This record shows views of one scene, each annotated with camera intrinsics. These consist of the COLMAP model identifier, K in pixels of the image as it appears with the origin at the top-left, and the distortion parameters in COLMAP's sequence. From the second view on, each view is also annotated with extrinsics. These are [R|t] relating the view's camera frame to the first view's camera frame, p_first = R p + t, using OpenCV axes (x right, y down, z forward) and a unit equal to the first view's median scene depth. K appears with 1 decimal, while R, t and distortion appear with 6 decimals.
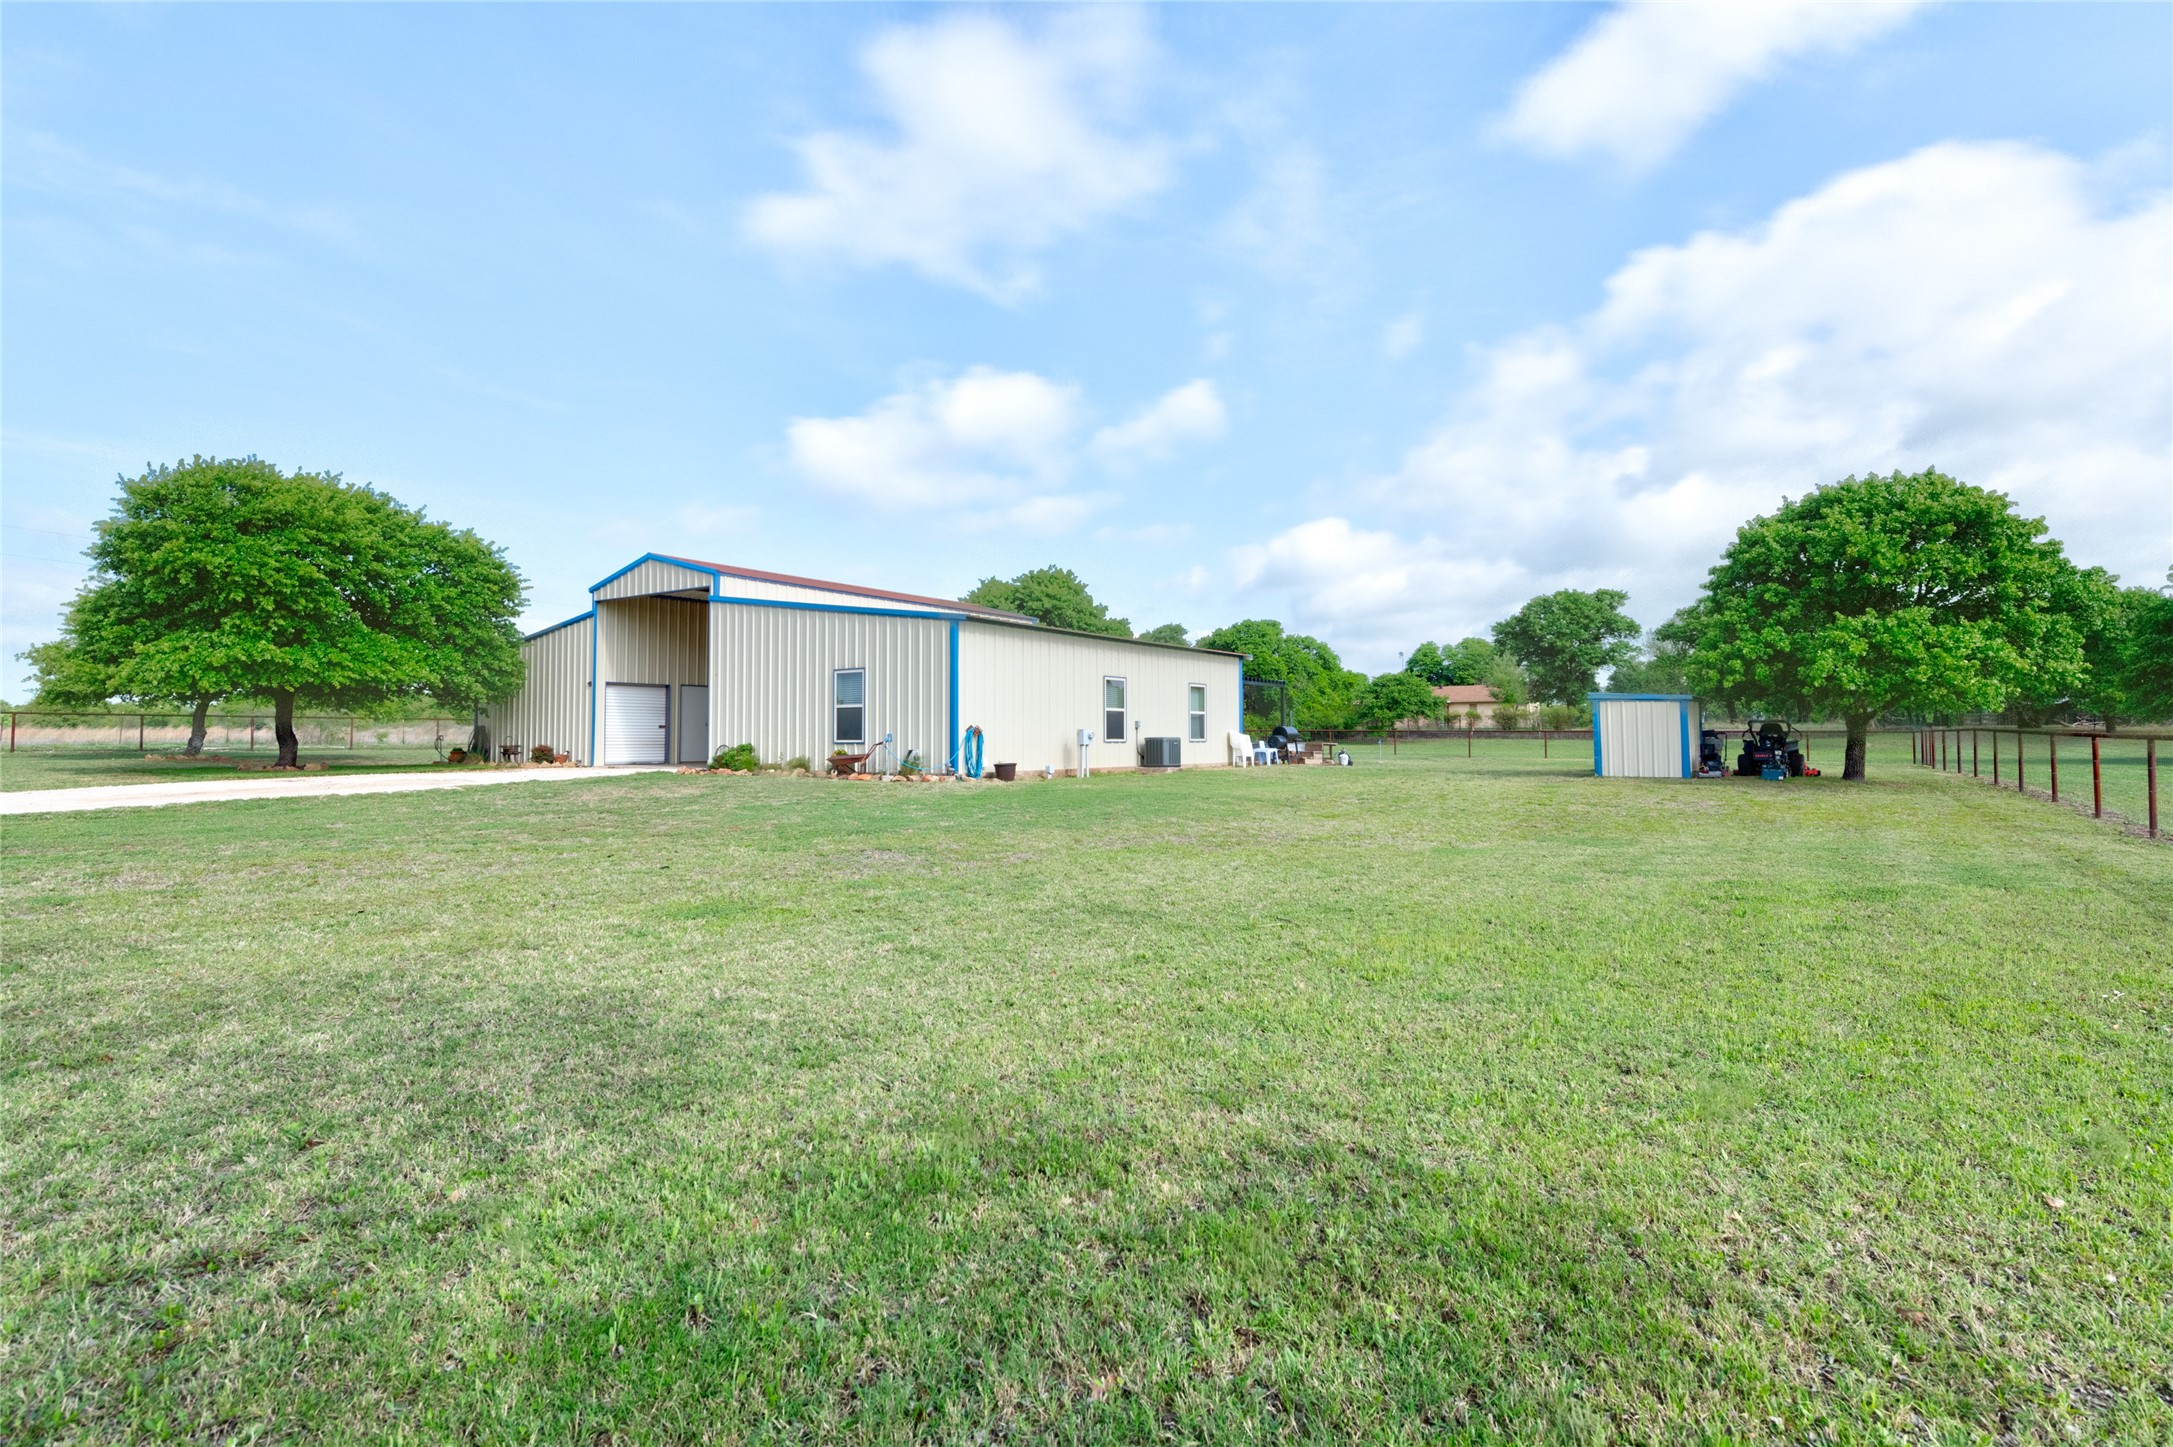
lens RADIAL K [[1089.4, 0, 1098.5], [0, 1089.4, 726.6], [0, 0, 1]] dist [0.009433, -0.000756]
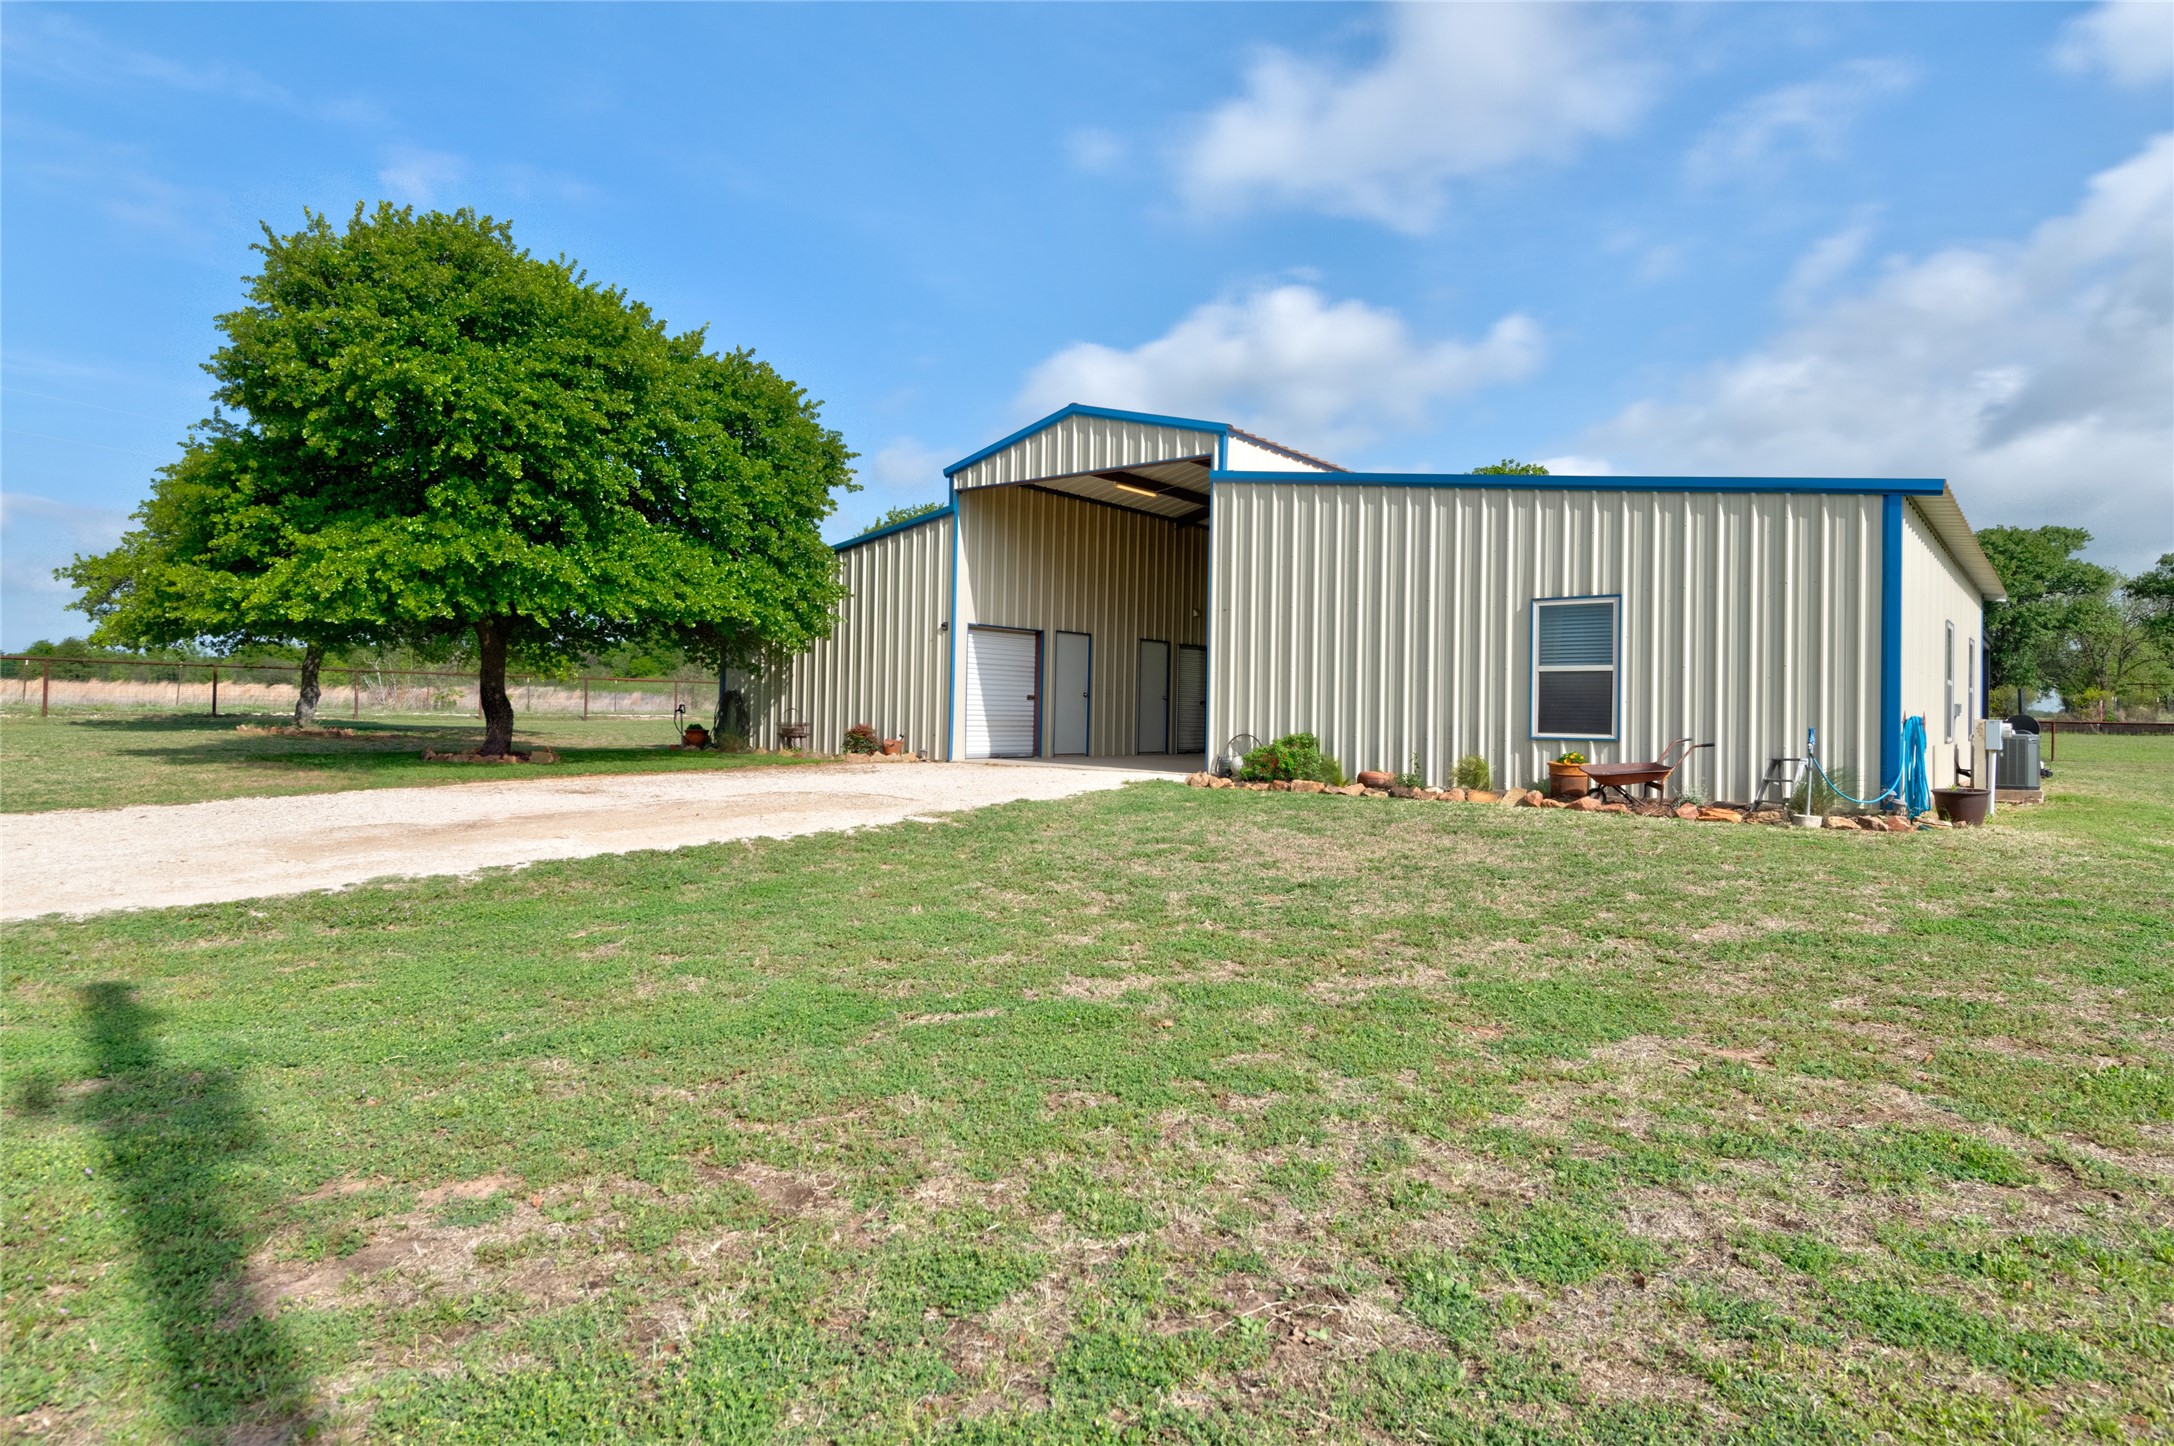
lens RADIAL K [[1237.7, 0, 1084.1], [0, 1237.7, 711.9], [0, 0, 1]] dist [0.031529, -0.016586]
pose [[0.997422, 0.018620, -0.069301, -0.376145], [-0.017829, 0.999769, 0.012007, -0.001128], [0.069509, -0.010740, 0.997524, 0.347417]]
